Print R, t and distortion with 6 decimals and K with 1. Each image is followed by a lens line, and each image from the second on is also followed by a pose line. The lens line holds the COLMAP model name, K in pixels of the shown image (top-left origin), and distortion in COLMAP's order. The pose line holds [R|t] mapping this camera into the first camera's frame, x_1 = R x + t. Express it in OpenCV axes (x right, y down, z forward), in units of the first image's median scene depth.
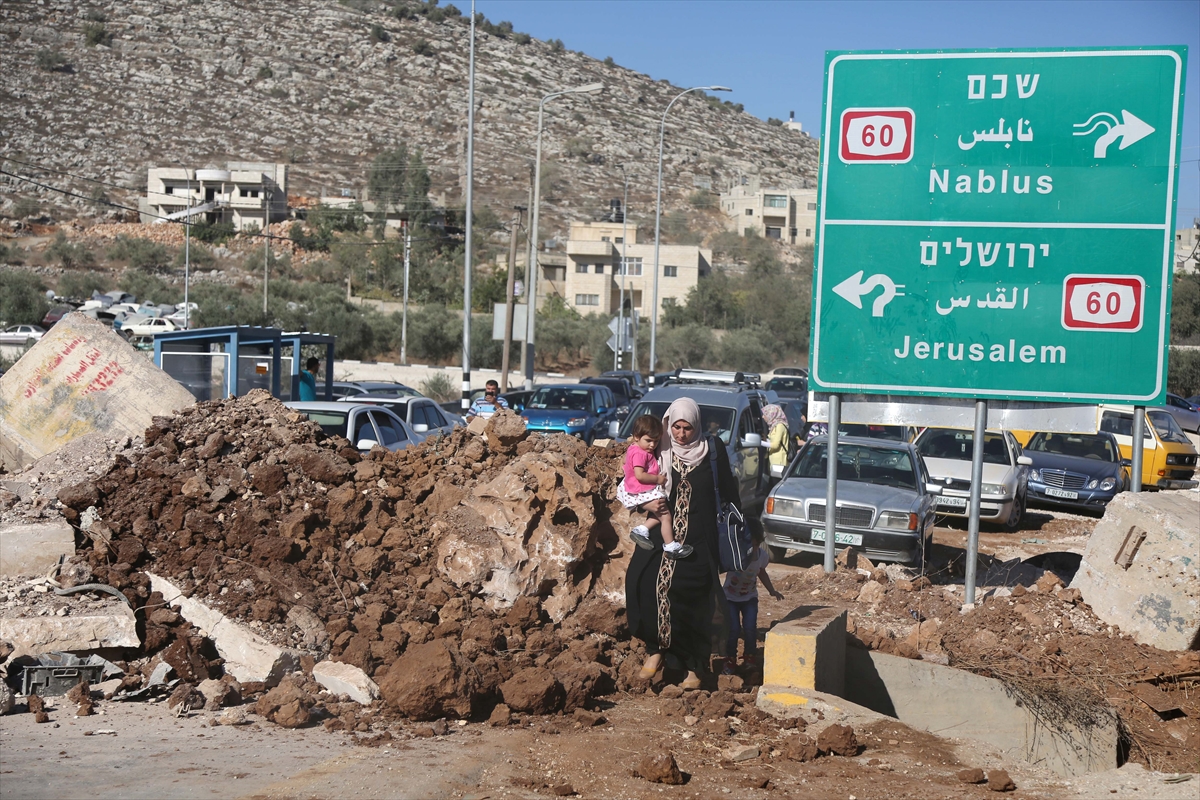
lens RADIAL K [[2097.3, 0, 624.2], [0, 2097.3, 397.9], [0, 0, 1]] dist [0.295172, -0.152375]
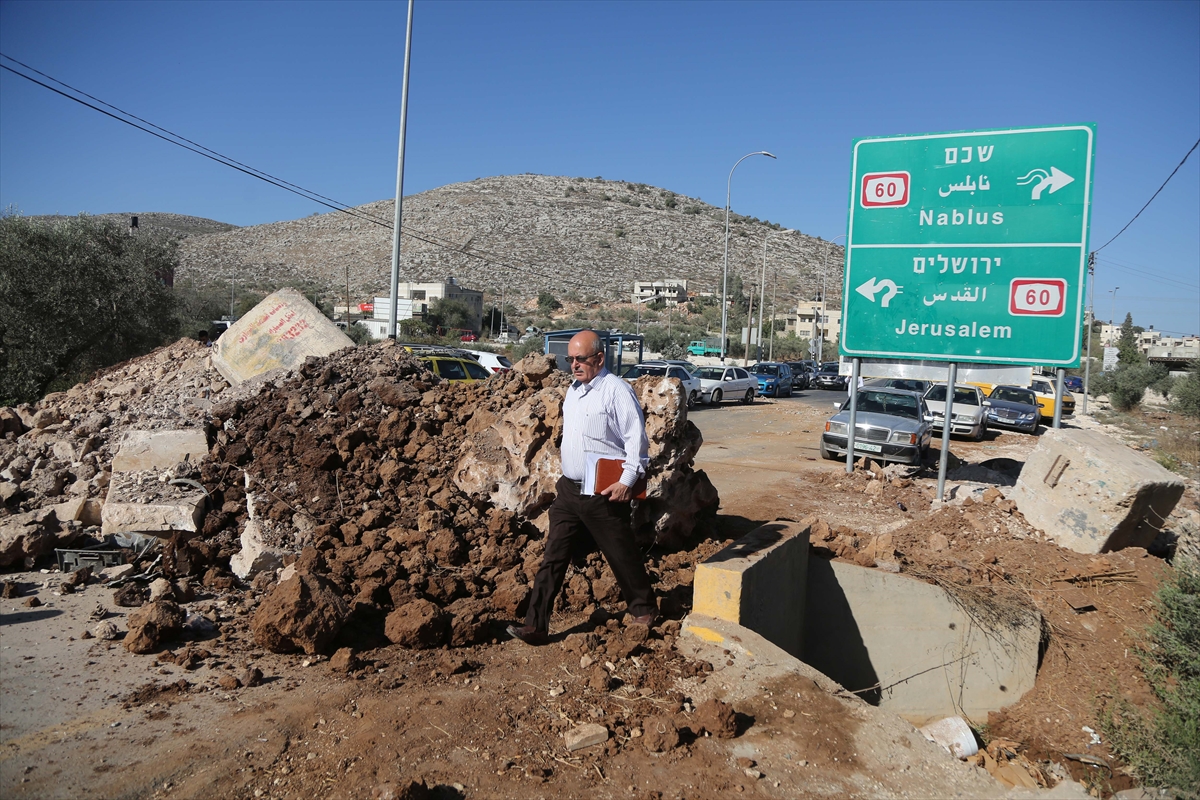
lens RADIAL K [[817.6, 0, 610.3], [0, 817.6, 398.9], [0, 0, 1]] dist [-0.127672, 0.071944]
pose [[0.966046, 0.023655, -0.257286, 0.080613], [-0.015496, 0.999312, 0.033694, 0.011565], [0.257906, -0.028563, 0.965748, 0.386809]]
